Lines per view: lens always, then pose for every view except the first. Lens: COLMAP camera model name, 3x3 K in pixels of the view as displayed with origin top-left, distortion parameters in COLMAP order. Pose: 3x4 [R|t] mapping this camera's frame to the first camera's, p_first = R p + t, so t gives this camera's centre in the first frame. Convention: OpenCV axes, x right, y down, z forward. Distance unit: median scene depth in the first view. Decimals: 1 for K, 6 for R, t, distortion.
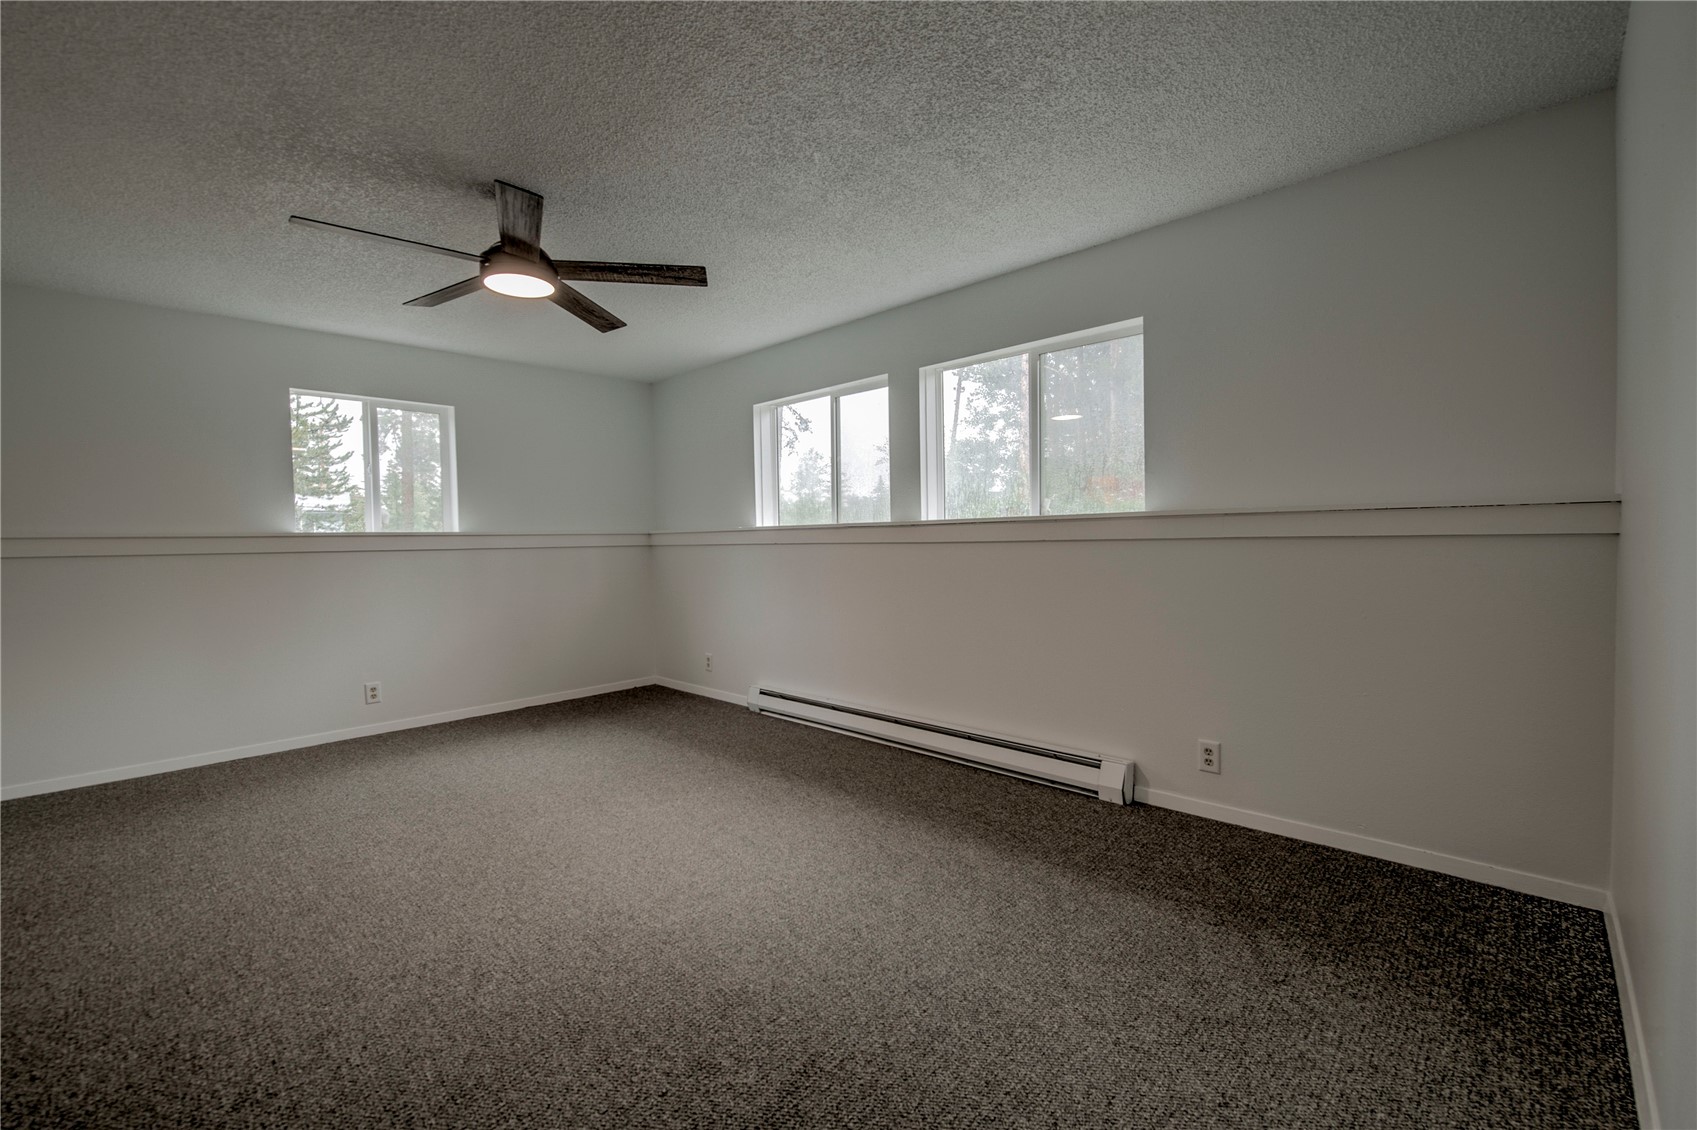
lens RADIAL K [[713.4, 0, 848.5], [0, 713.4, 565.0], [0, 0, 1]] dist [-0.014210, -0.000875]
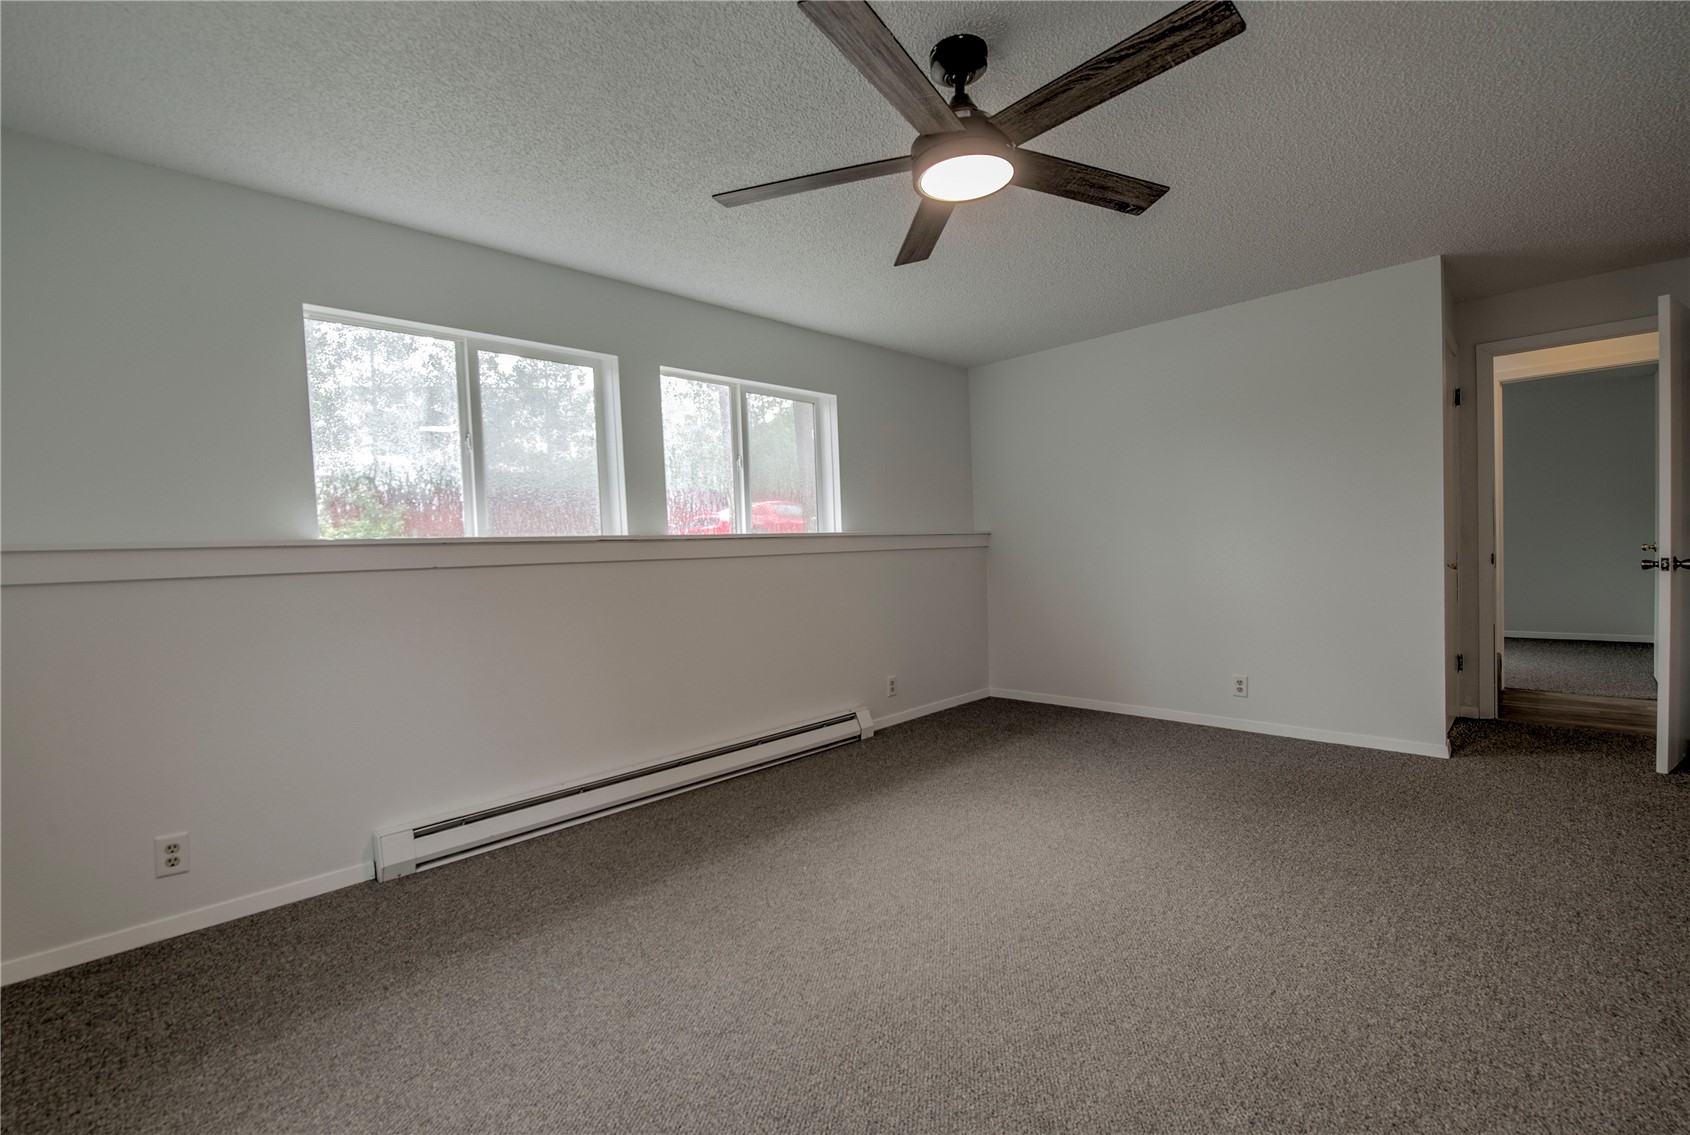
lens RADIAL K [[720.3, 0, 845.0], [0, 720.3, 567.5], [0, 0, 1]] dist [-0.013754, -0.000273]
pose [[0.017008, -0.009415, 0.999811, -0.905564], [0.070485, 0.997479, 0.008194, -0.014716], [-0.997368, 0.070333, 0.017628, 0.857027]]
